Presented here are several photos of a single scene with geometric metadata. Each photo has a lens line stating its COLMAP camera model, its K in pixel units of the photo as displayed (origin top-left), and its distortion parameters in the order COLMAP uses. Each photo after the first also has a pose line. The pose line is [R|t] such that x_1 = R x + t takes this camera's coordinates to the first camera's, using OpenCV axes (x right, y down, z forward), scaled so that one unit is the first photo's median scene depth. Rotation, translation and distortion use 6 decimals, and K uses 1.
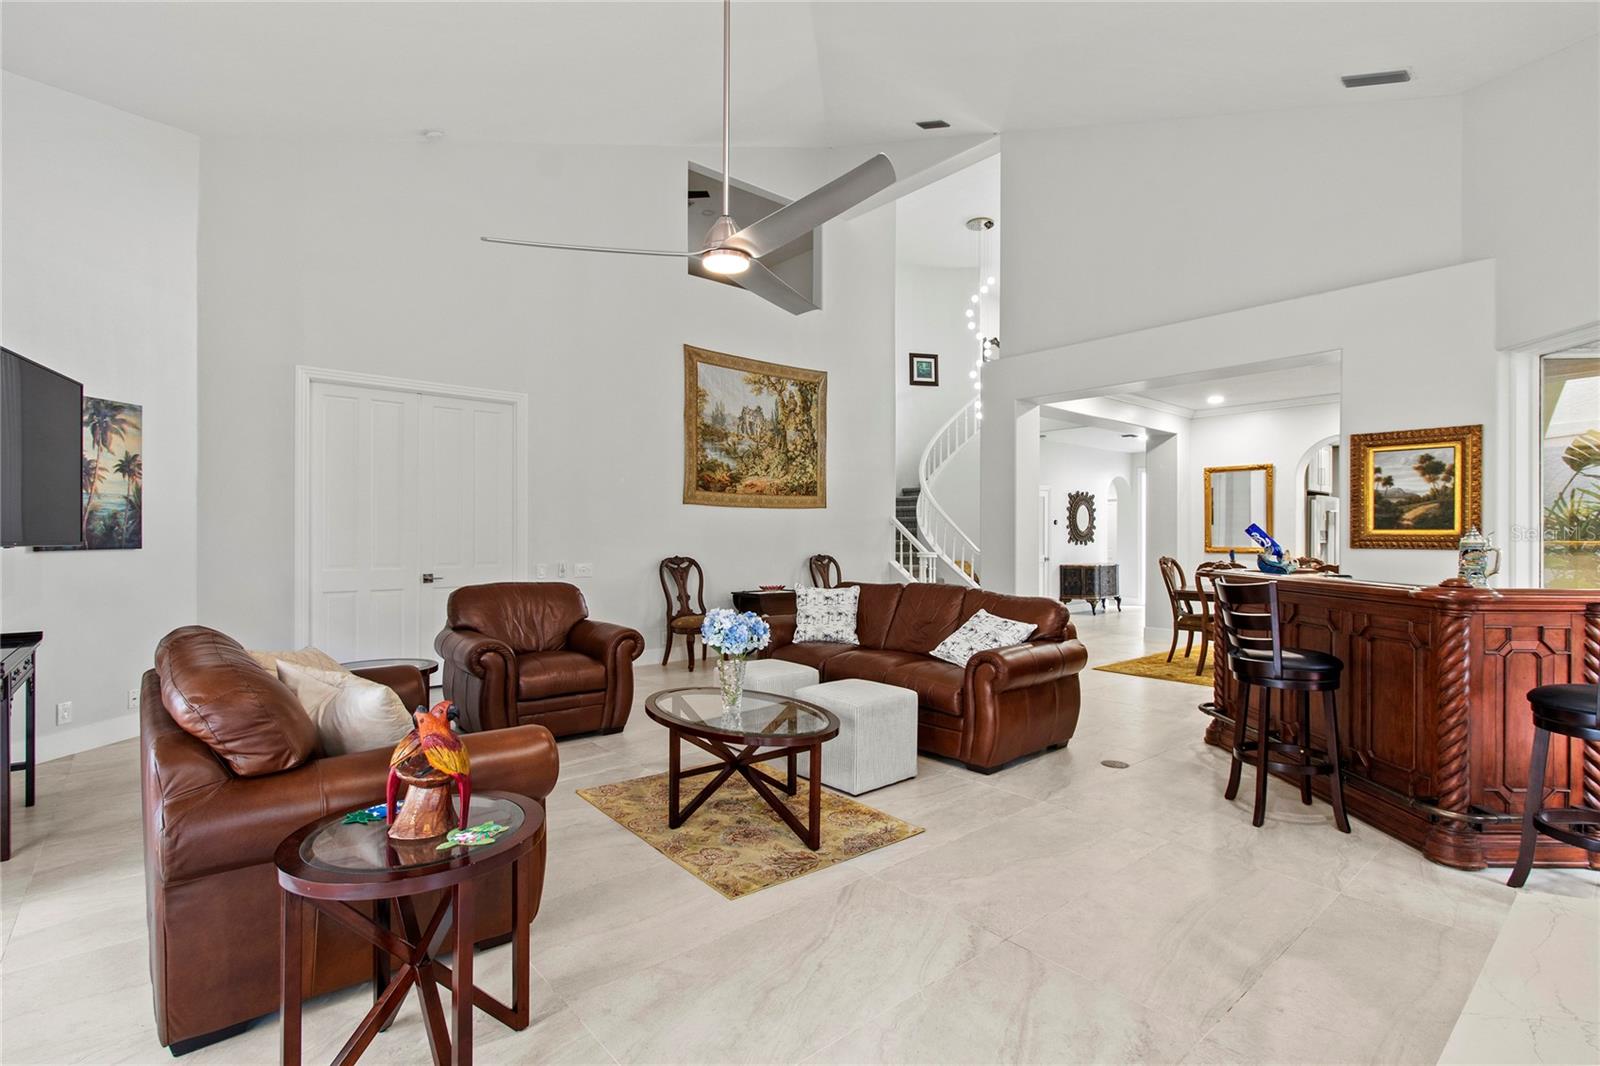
lens RADIAL K [[757.0, 0, 800.0], [0, 757.0, 533.0], [0, 0, 1]] dist [-0.002818, -0.000188]
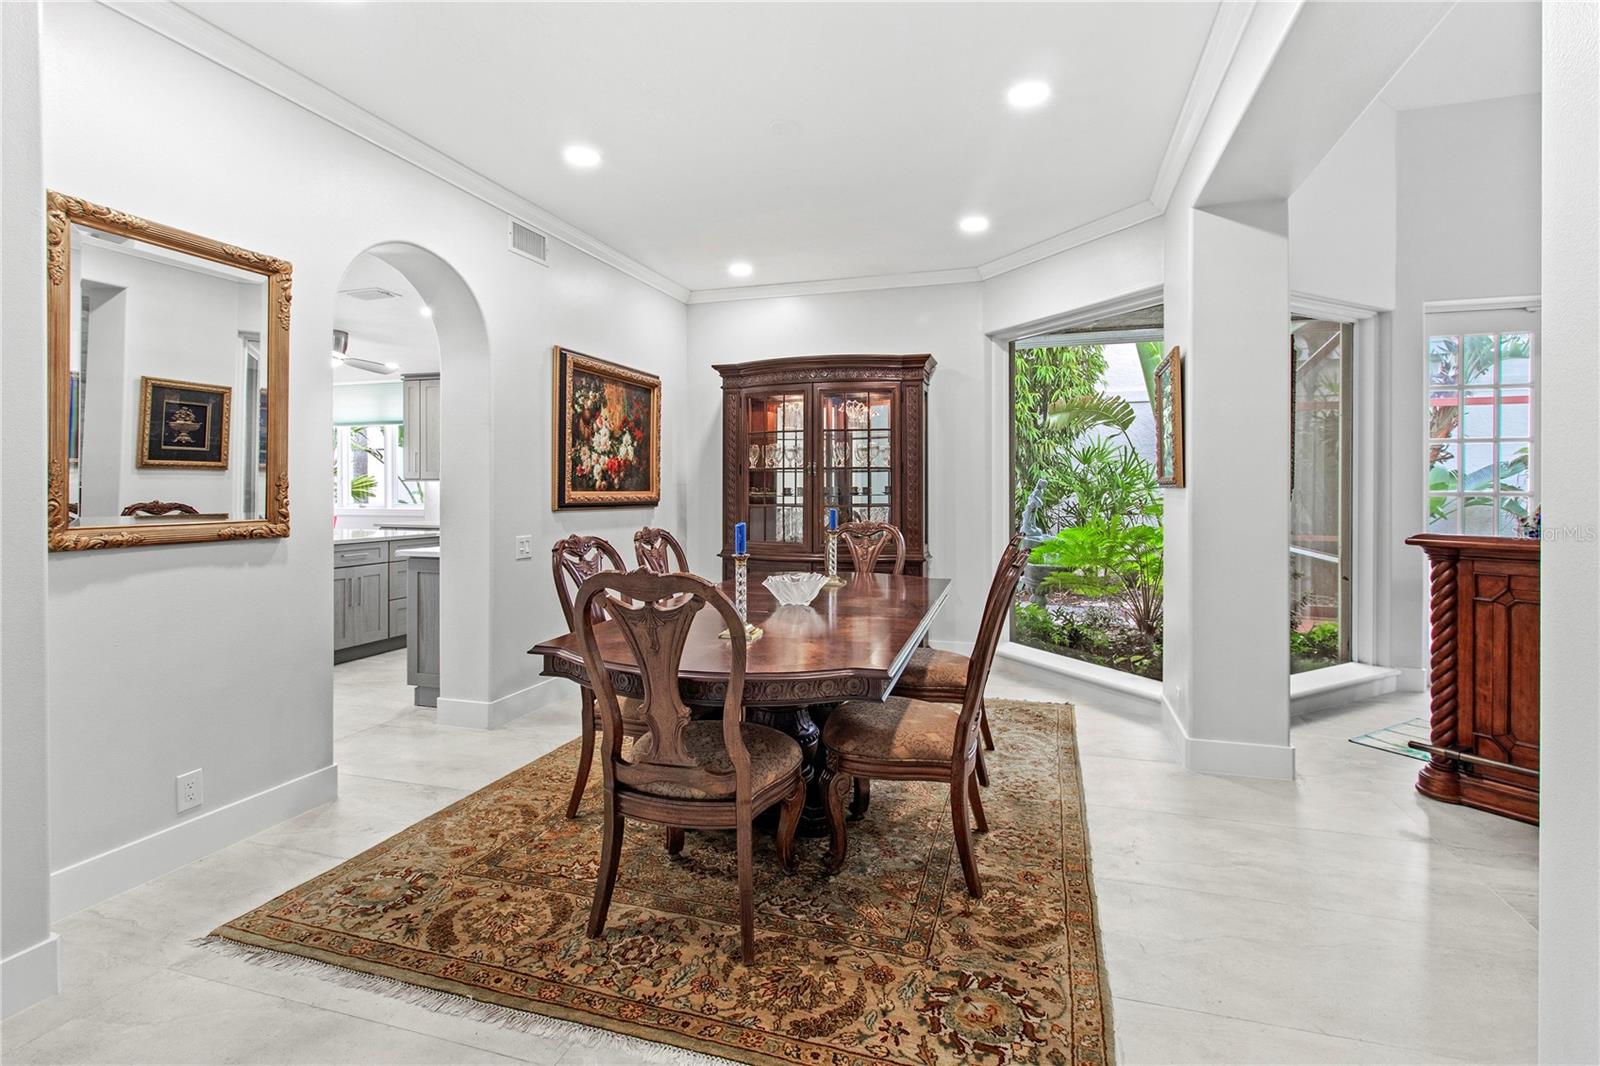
lens RADIAL K [[748.6, 0, 809.8], [0, 748.6, 491.8], [0, 0, 1]] dist [0.001018, 0.000333]
pose [[-0.538425, -0.005170, 0.842658, 0.159508], [-0.003236, 0.999986, 0.004067, 0.004121], [-0.842667, -0.000537, -0.538434, 0.692617]]
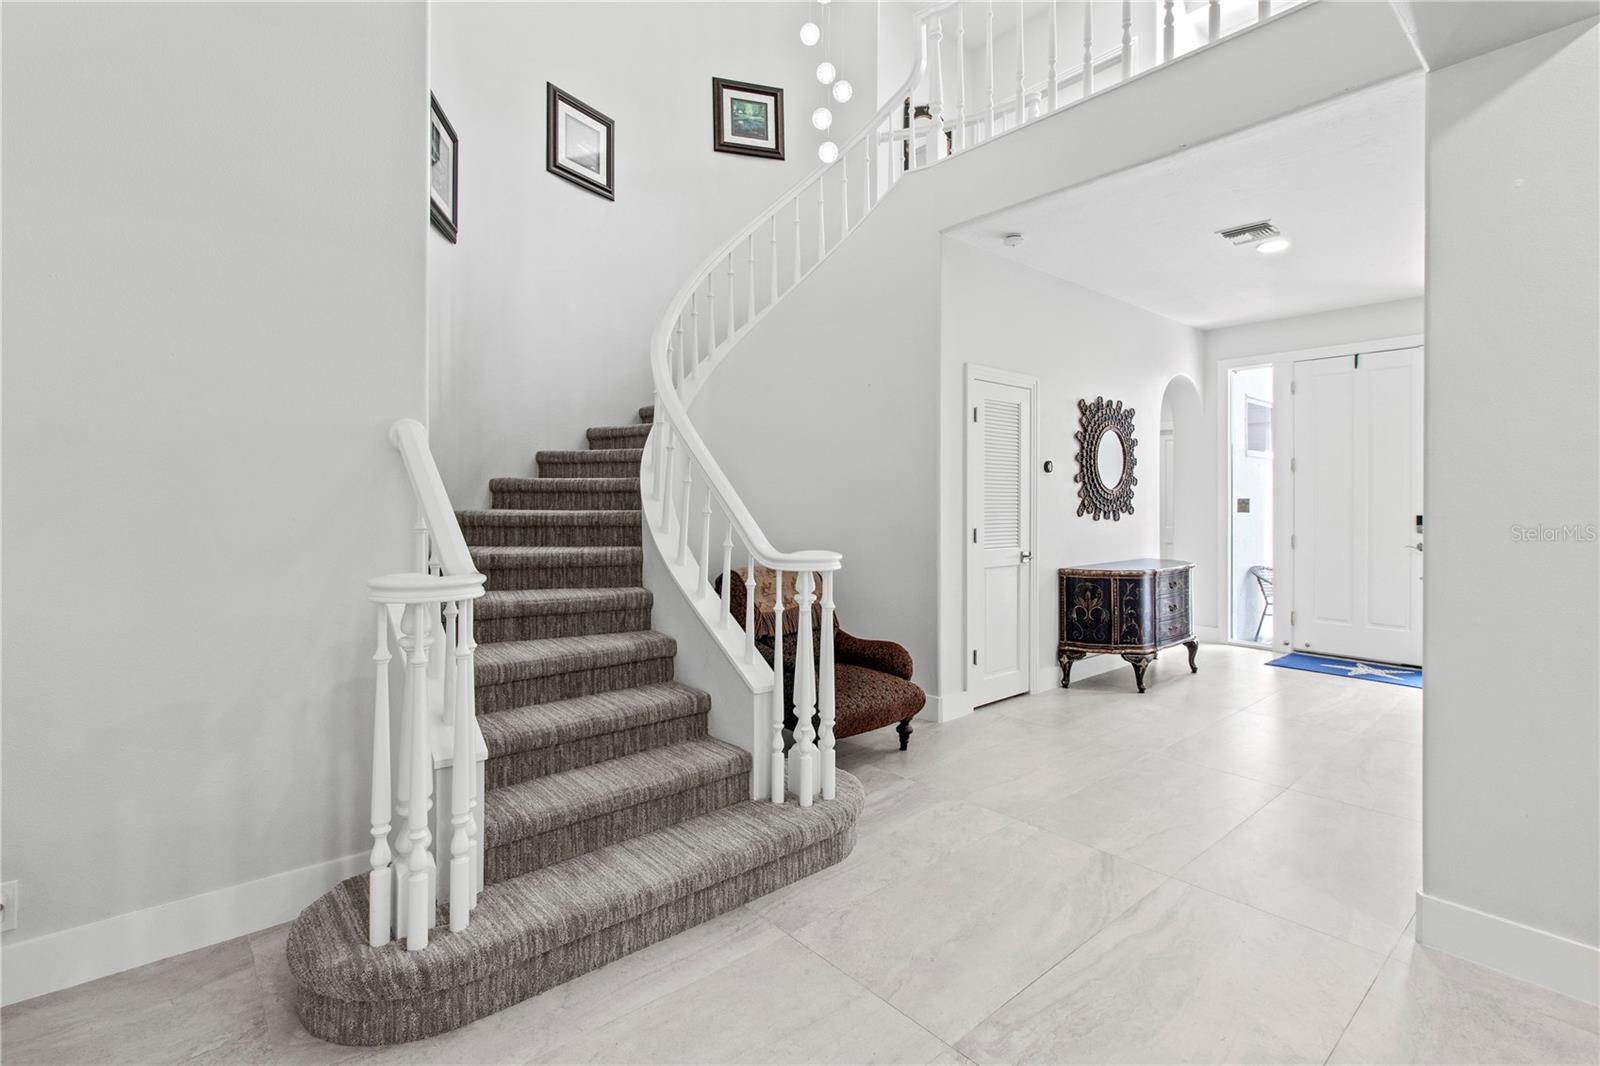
lens RADIAL K [[739.4, 0, 819.7], [0, 739.4, 489.0], [0, 0, 1]] dist [0.003023, -0.004846]
pose [[0.999902, 0.002453, 0.013816, 0.205732], [-0.002300, 0.999936, -0.011113, 0.002766], [-0.013842, 0.011080, 0.999843, 0.592243]]
